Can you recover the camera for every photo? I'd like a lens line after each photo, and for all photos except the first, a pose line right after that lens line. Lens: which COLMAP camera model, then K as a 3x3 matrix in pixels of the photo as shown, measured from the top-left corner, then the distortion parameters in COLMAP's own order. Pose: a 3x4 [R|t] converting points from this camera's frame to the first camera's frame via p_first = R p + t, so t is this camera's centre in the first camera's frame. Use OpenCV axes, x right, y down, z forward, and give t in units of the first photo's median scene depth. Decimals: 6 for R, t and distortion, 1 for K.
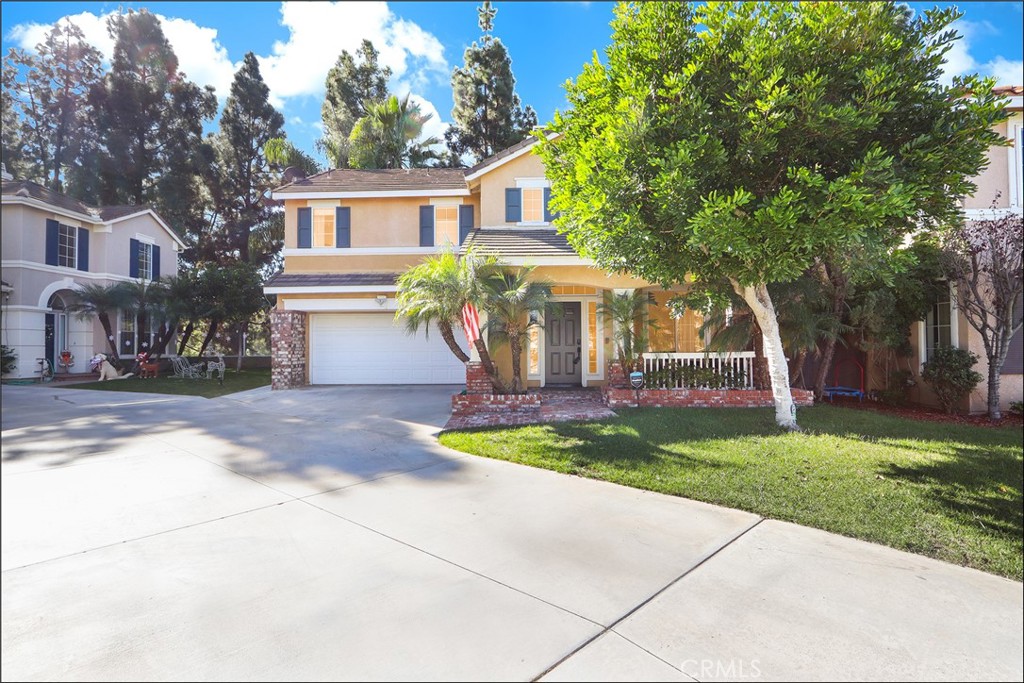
lens RADIAL K [[485.4, 0, 511.9], [0, 485.4, 341.1], [0, 0, 1]] dist [-0.004642, -0.000849]
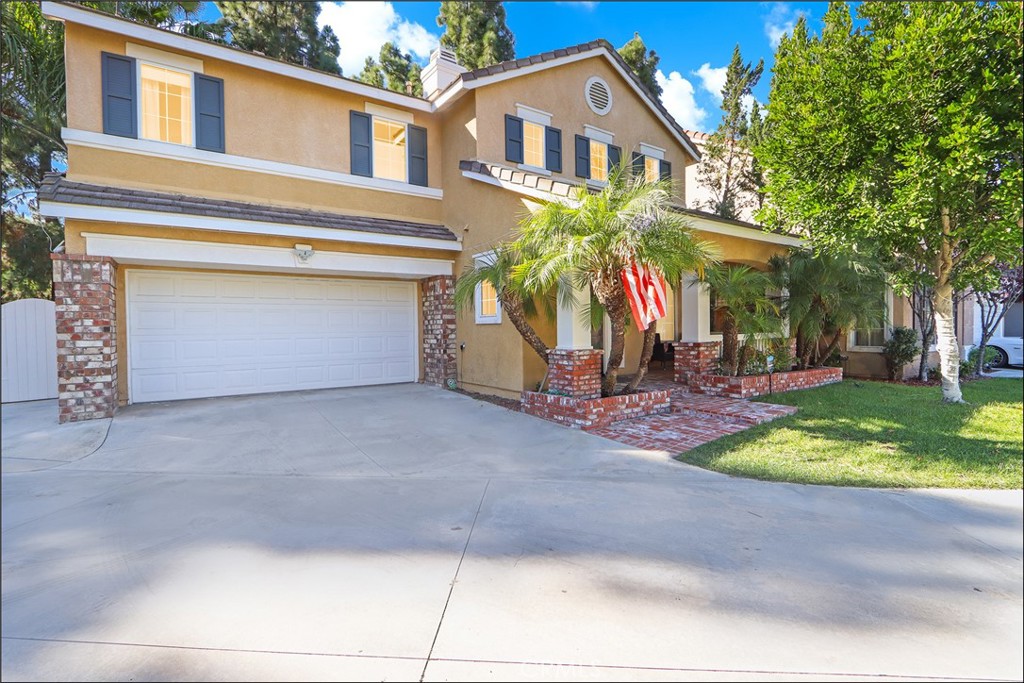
lens RADIAL K [[485.4, 0, 512.6], [0, 485.4, 339.7], [0, 0, 1]] dist [-0.004642, -0.000849]
pose [[0.810931, -0.016810, 0.584900, -0.411179], [-0.000233, 0.999578, 0.029051, 0.005810], [-0.585141, -0.023694, 0.810585, 0.362676]]
